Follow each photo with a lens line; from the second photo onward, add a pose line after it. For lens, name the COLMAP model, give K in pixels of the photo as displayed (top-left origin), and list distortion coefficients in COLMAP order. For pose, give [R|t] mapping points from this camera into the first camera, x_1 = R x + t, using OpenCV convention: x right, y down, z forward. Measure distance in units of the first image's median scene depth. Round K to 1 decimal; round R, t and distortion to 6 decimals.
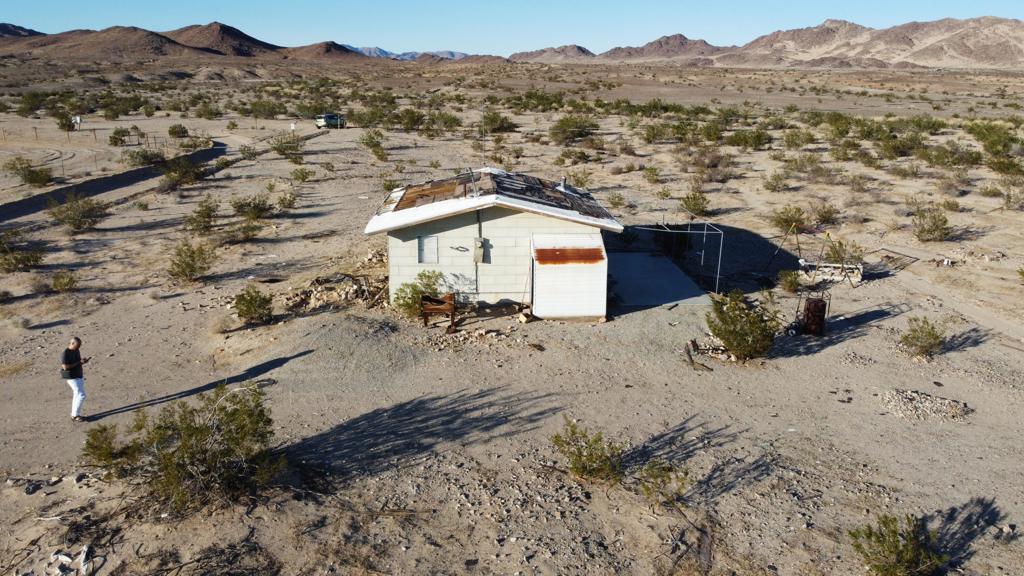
lens RADIAL K [[772.5, 0, 509.4], [0, 772.5, 293.1], [0, 0, 1]] dist [-0.004807, -0.001820]
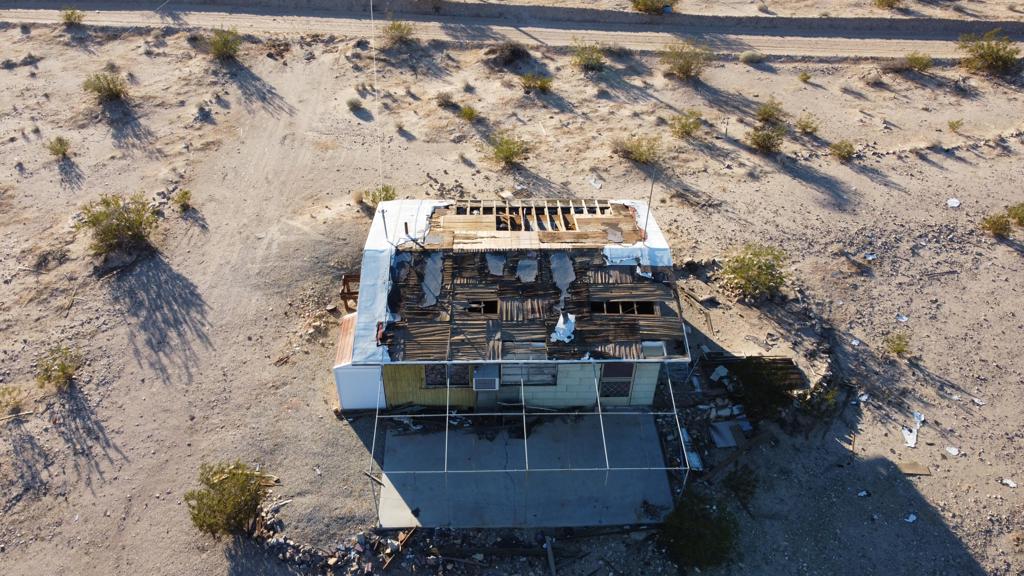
lens RADIAL K [[772.5, 0, 509.4], [0, 772.5, 293.1], [0, 0, 1]] dist [-0.004807, -0.001820]
pose [[-0.017296, 0.652820, -0.757316, 0.786133], [-0.279362, 0.724108, 0.630575, -0.776227], [0.960030, 0.222472, 0.169849, 1.033881]]
